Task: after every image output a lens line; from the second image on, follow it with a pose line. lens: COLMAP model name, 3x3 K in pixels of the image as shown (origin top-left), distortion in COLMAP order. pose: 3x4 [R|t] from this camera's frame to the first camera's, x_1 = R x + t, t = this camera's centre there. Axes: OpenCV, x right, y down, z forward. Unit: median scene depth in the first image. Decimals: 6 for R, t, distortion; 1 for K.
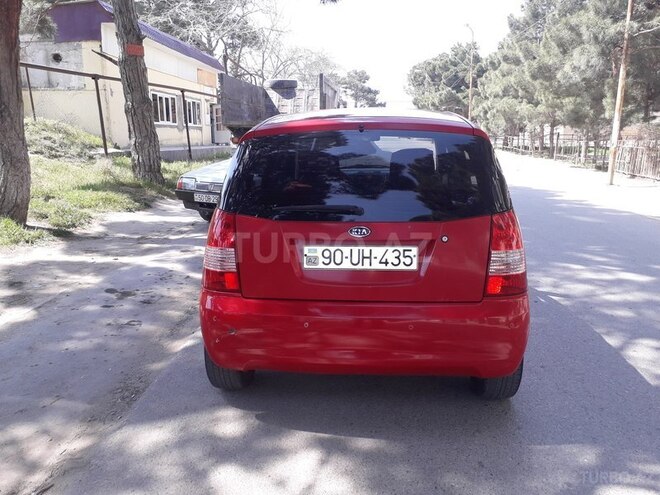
lens RADIAL K [[510.2, 0, 330.0], [0, 510.2, 247.5], [0, 0, 1]] dist [0.013069, -0.004555]
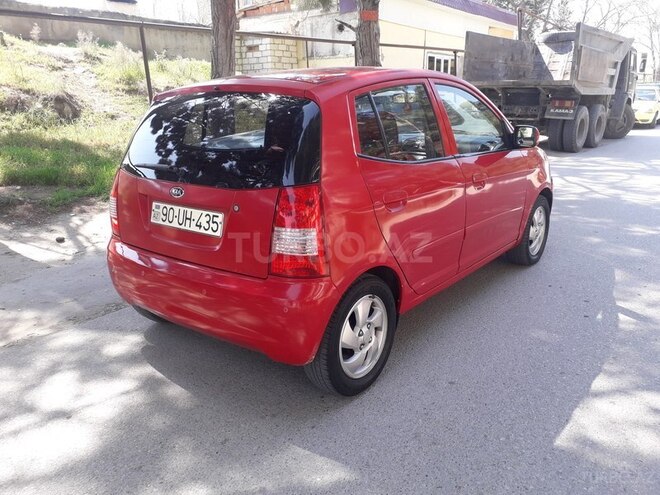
lens RADIAL K [[510.2, 0, 330.0], [0, 510.2, 247.5], [0, 0, 1]] dist [0.013069, -0.004555]
pose [[0.839242, 0.144972, -0.524076, 0.858755], [-0.108127, 0.989050, 0.100443, -0.057532], [0.532899, -0.027629, 0.845728, 0.274209]]
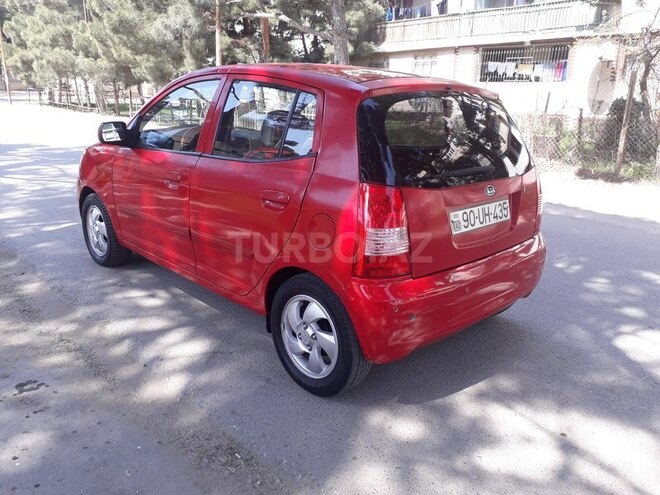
lens RADIAL K [[532.8, 0, 330.3], [0, 532.8, 224.0], [0, 0, 1]] dist [0.002783, -0.000417]
pose [[0.676225, -0.154454, 0.720322, -0.945632], [0.134165, 0.987243, 0.085737, -0.099544], [-0.724376, 0.038664, 0.688320, 0.469854]]
